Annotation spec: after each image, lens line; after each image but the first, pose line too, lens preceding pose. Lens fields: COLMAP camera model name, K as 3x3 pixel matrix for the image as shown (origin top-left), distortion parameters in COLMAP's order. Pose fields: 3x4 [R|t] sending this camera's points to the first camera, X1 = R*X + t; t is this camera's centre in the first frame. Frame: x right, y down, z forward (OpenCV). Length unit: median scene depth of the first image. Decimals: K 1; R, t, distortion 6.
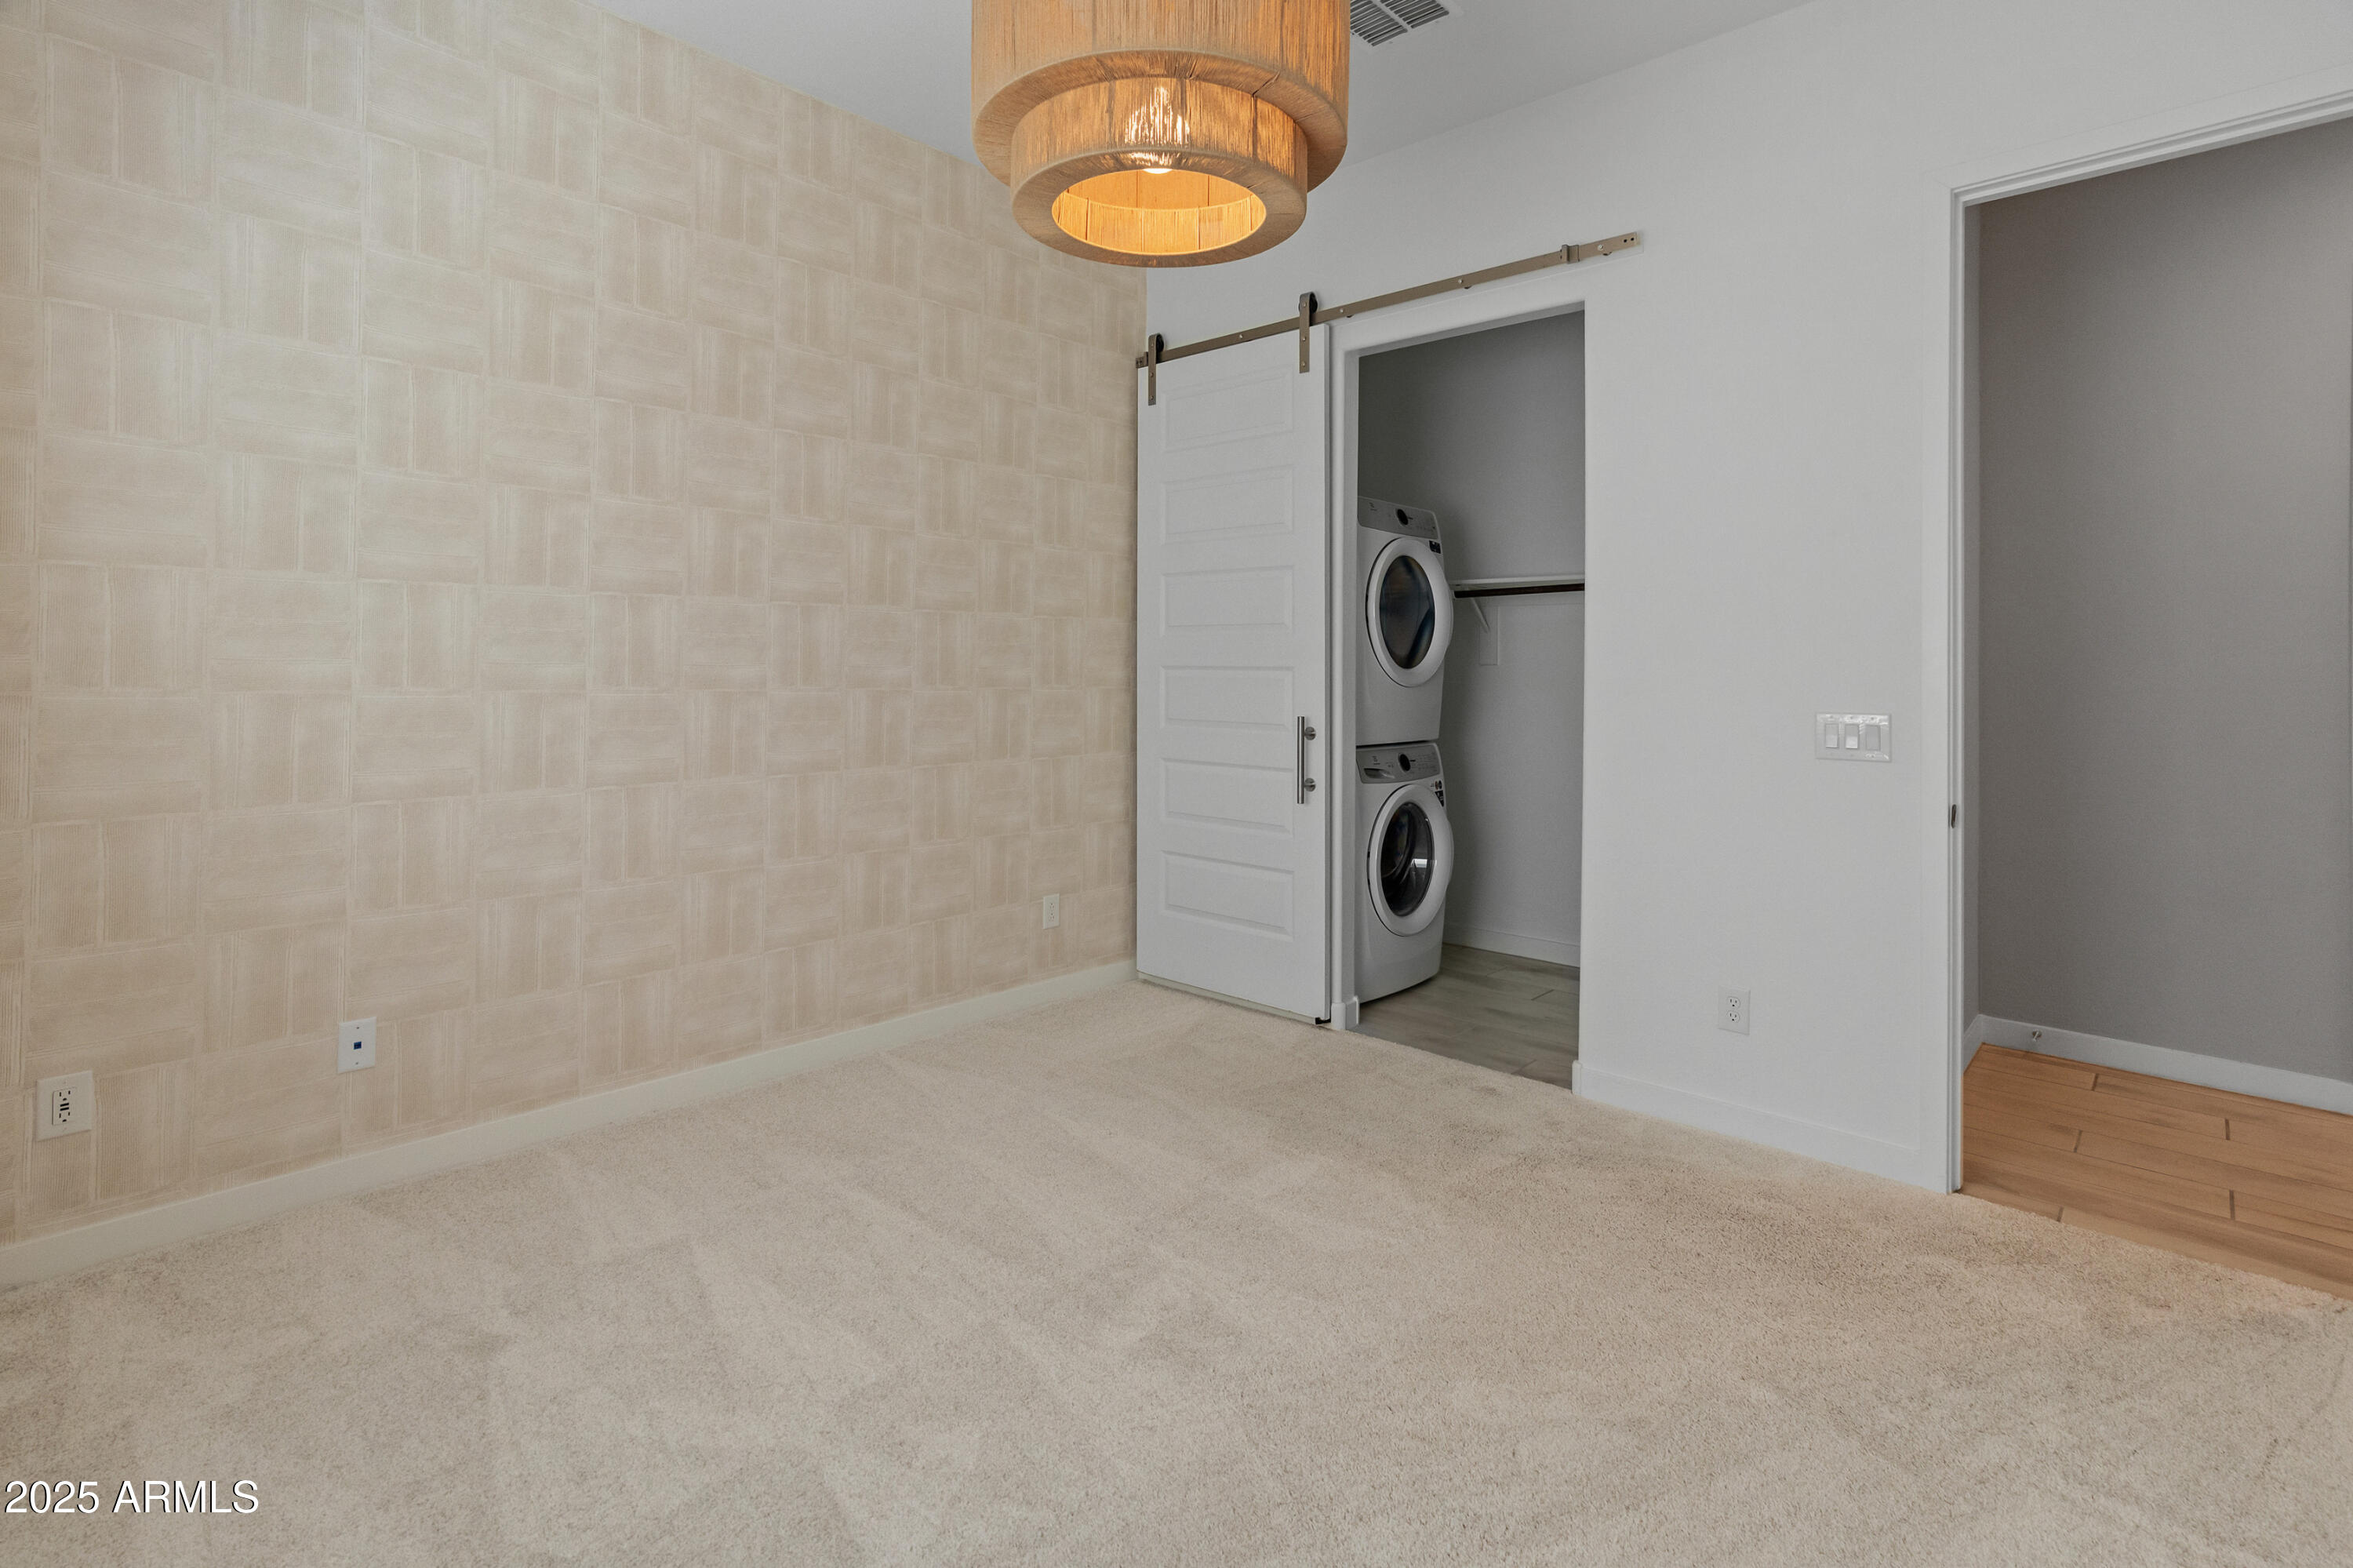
lens RADIAL K [[1094.8, 0, 1166.1], [0, 1094.8, 676.4], [0, 0, 1]] dist [-0.002084, 0.000386]
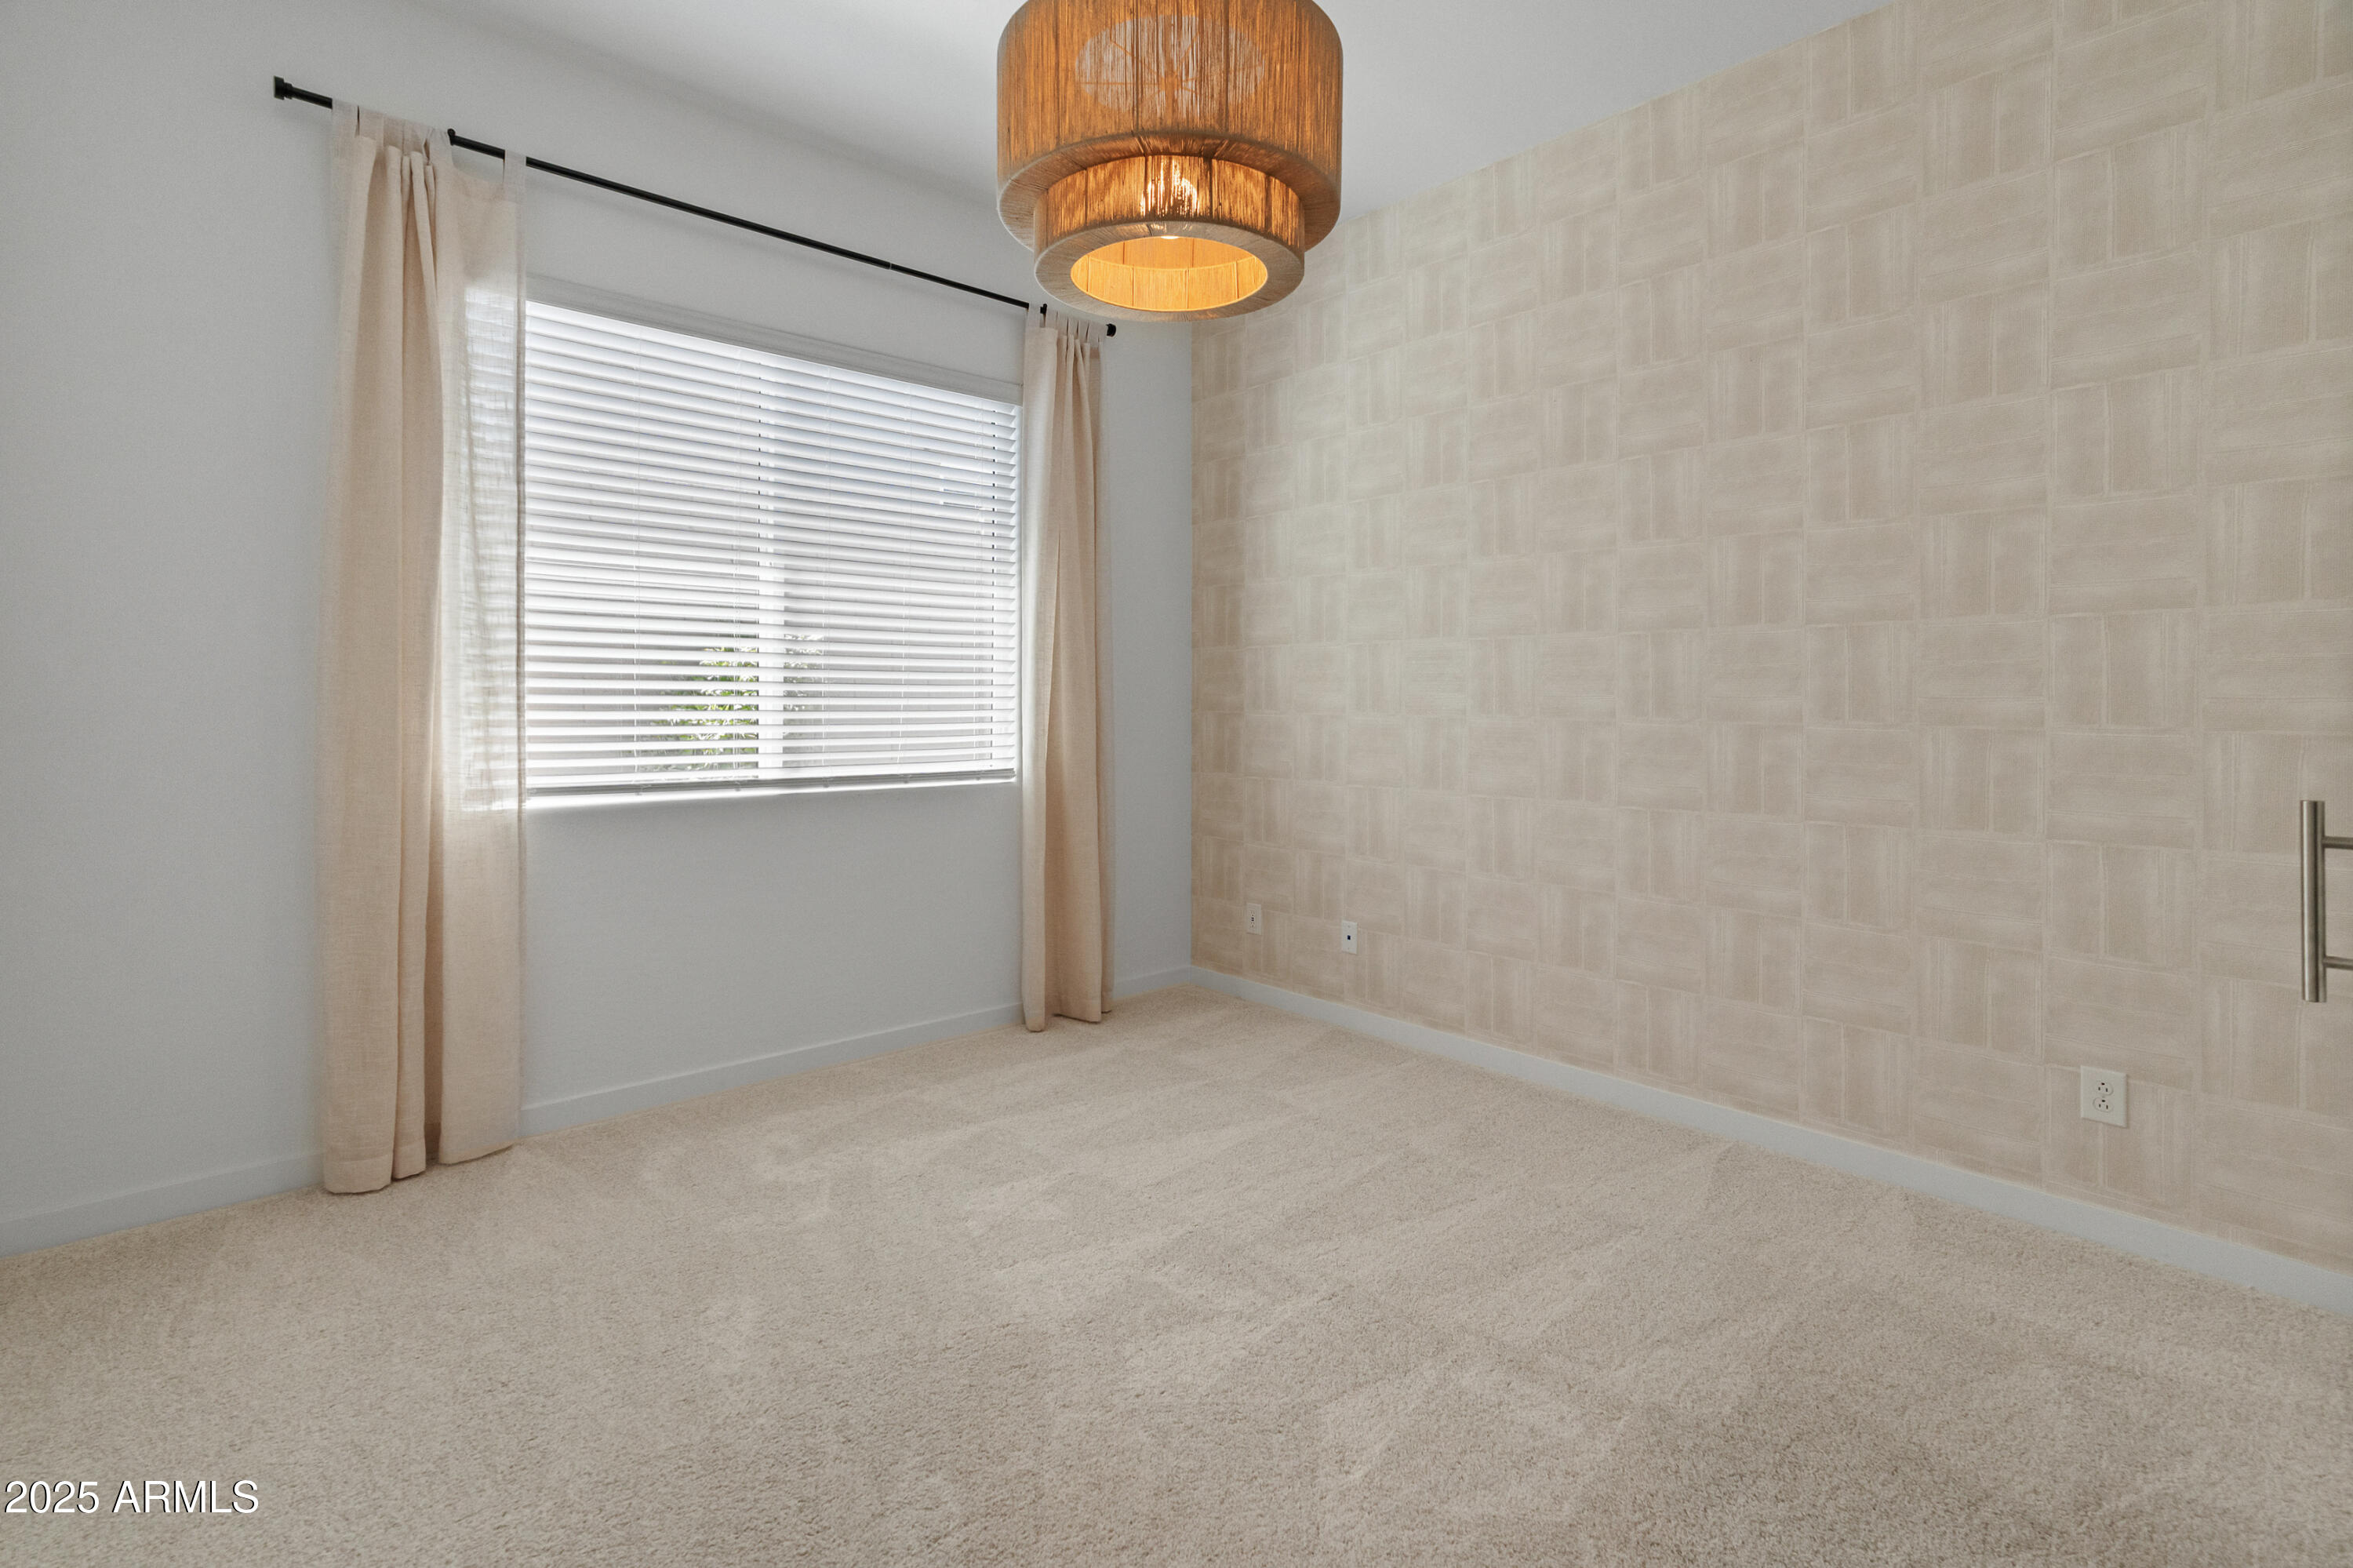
lens RADIAL K [[1078.3, 0, 1181.6], [0, 1078.3, 726.3], [0, 0, 1]] dist [-0.000144, 0.000674]
pose [[-0.047262, 0.015653, -0.998760, 0.698281], [-0.011908, 0.999797, 0.016233, 0.006938], [0.998812, 0.012661, -0.047066, 0.693357]]
